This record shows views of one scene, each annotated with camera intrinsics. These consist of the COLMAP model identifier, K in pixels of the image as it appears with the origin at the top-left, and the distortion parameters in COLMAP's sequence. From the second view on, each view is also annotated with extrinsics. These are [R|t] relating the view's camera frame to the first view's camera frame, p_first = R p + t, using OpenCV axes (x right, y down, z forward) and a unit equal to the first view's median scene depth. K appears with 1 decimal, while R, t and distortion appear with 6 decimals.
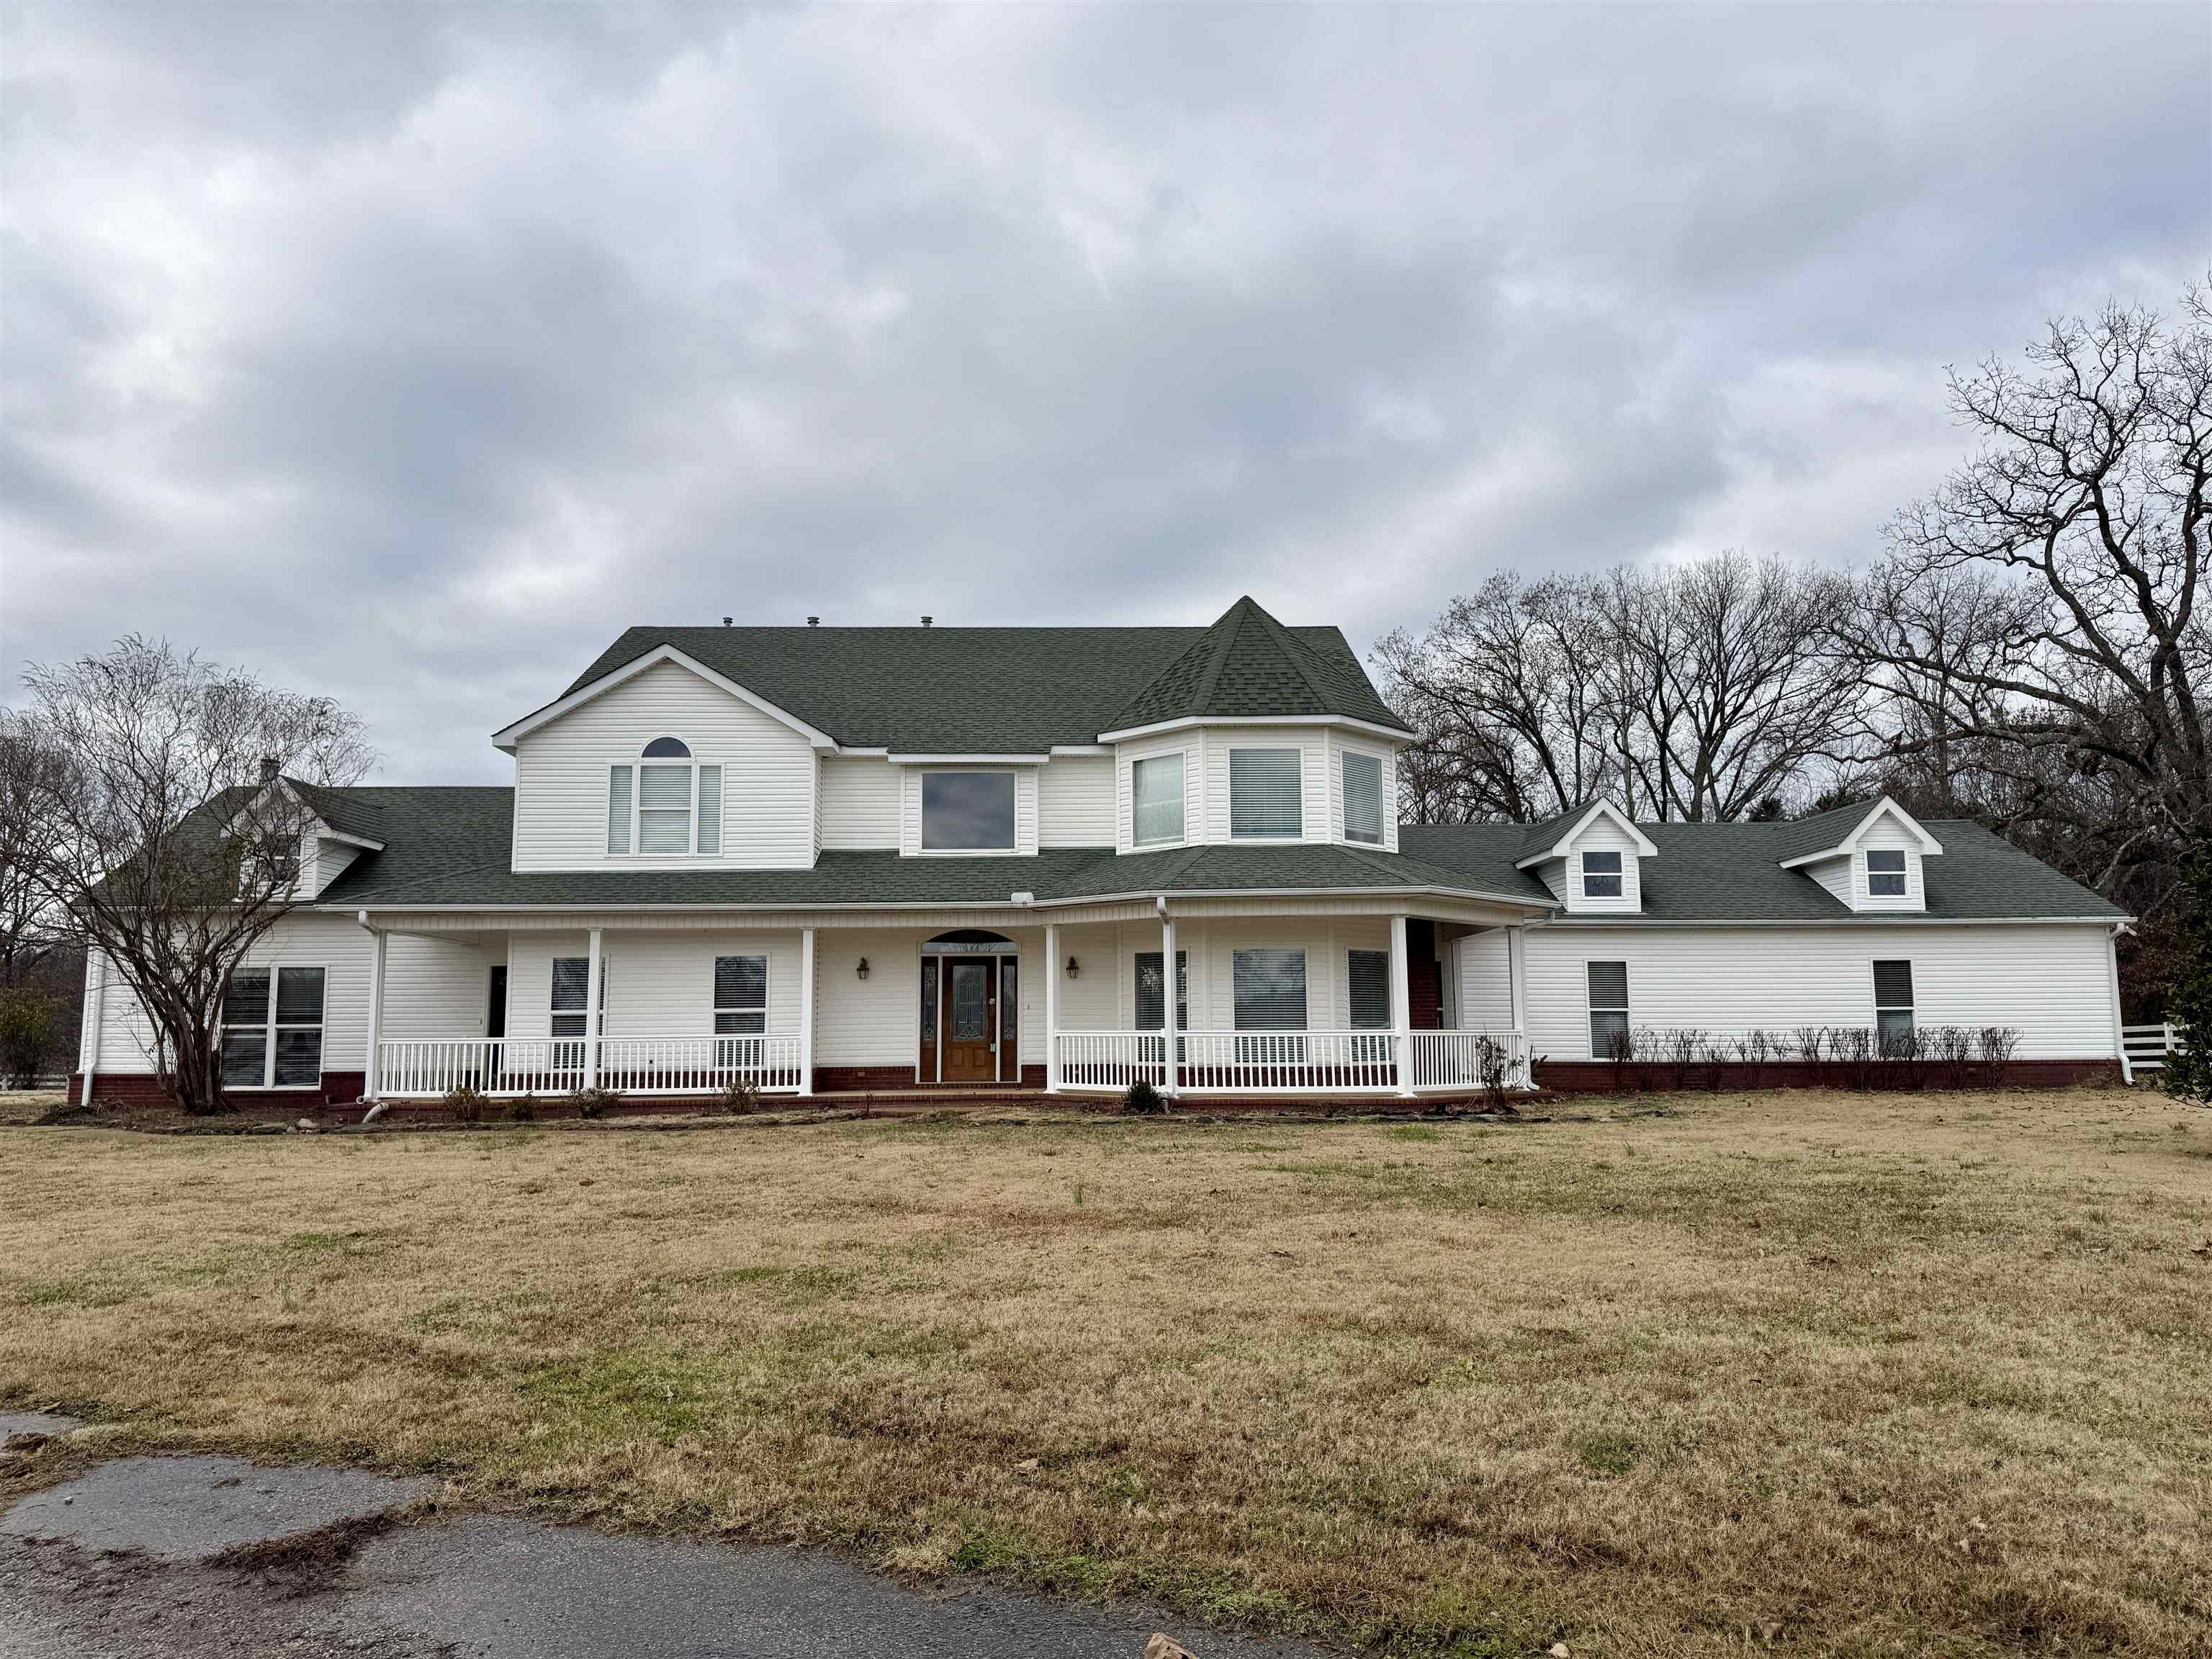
lens RADIAL K [[1598.3, 0, 1106.0], [0, 1598.3, 829.5], [0, 0, 1]] dist [0.088575, -0.000325]
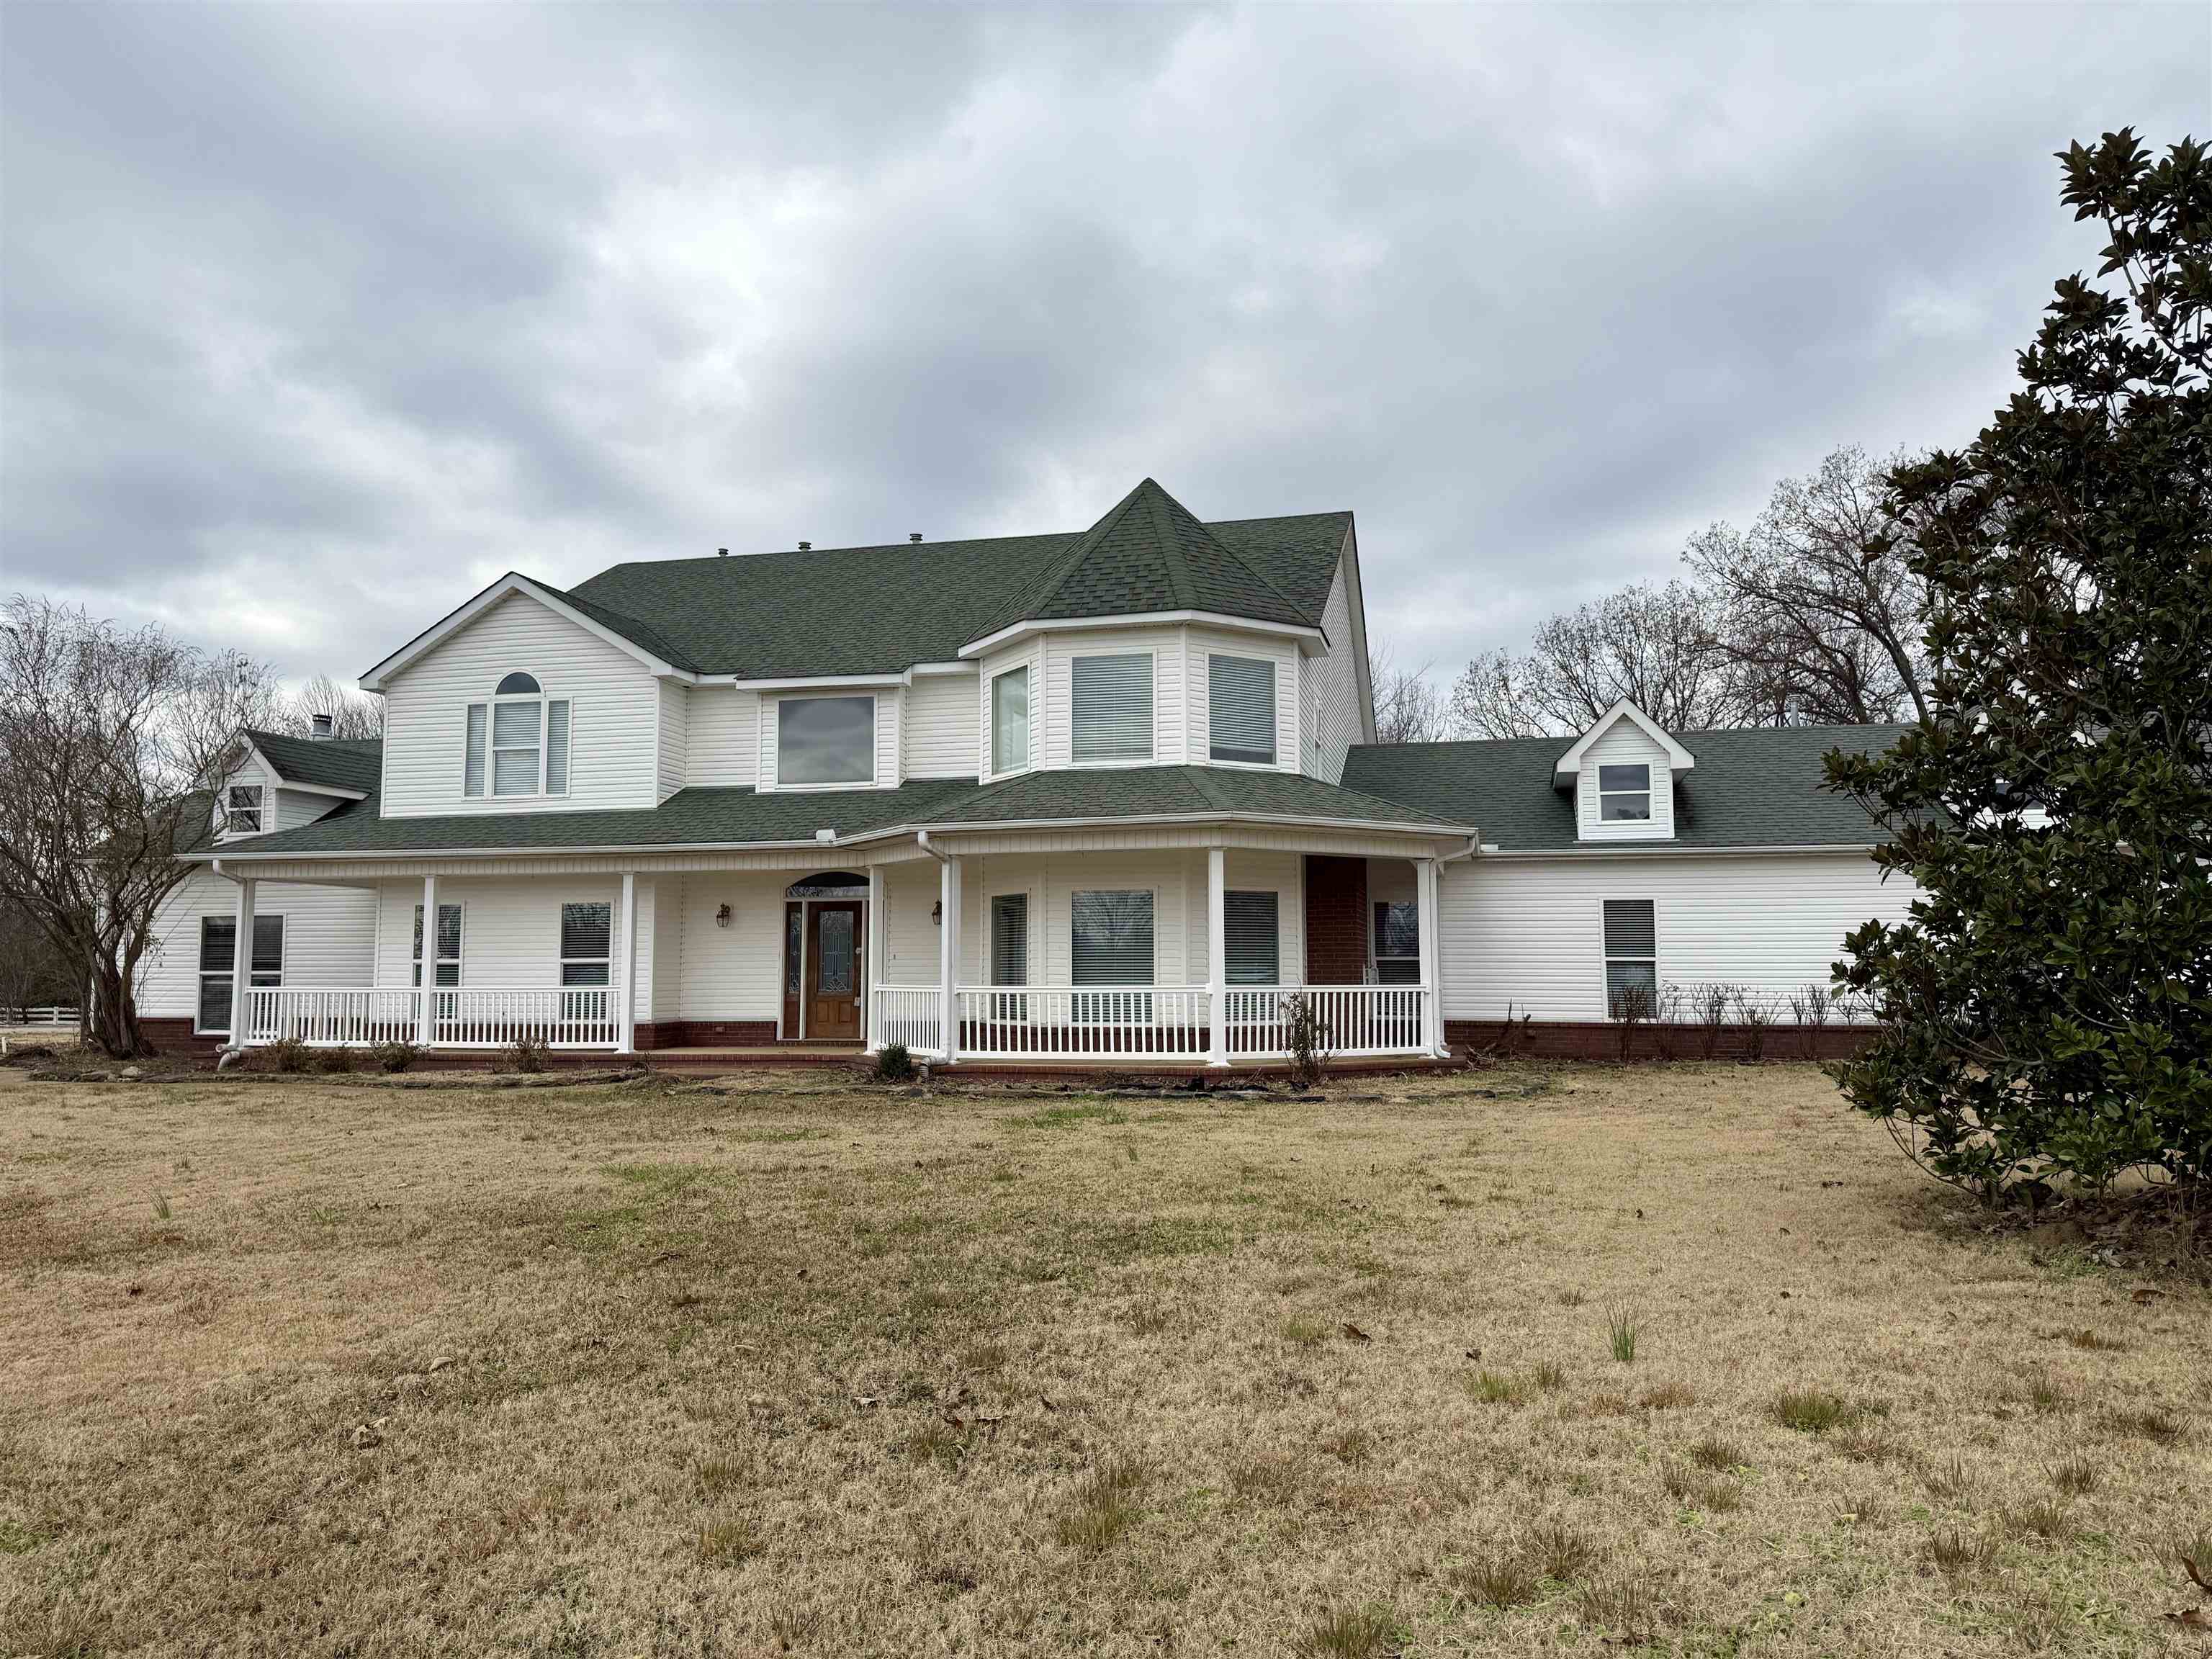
lens RADIAL K [[1616.3, 0, 1106.0], [0, 1616.3, 829.5], [0, 0, 1]] dist [0.066703, -0.001001]
pose [[0.965249, -0.019431, -0.260607, 0.309340], [0.028968, 0.999042, 0.032804, 0.013445], [0.259720, -0.039213, 0.964887, 0.161117]]
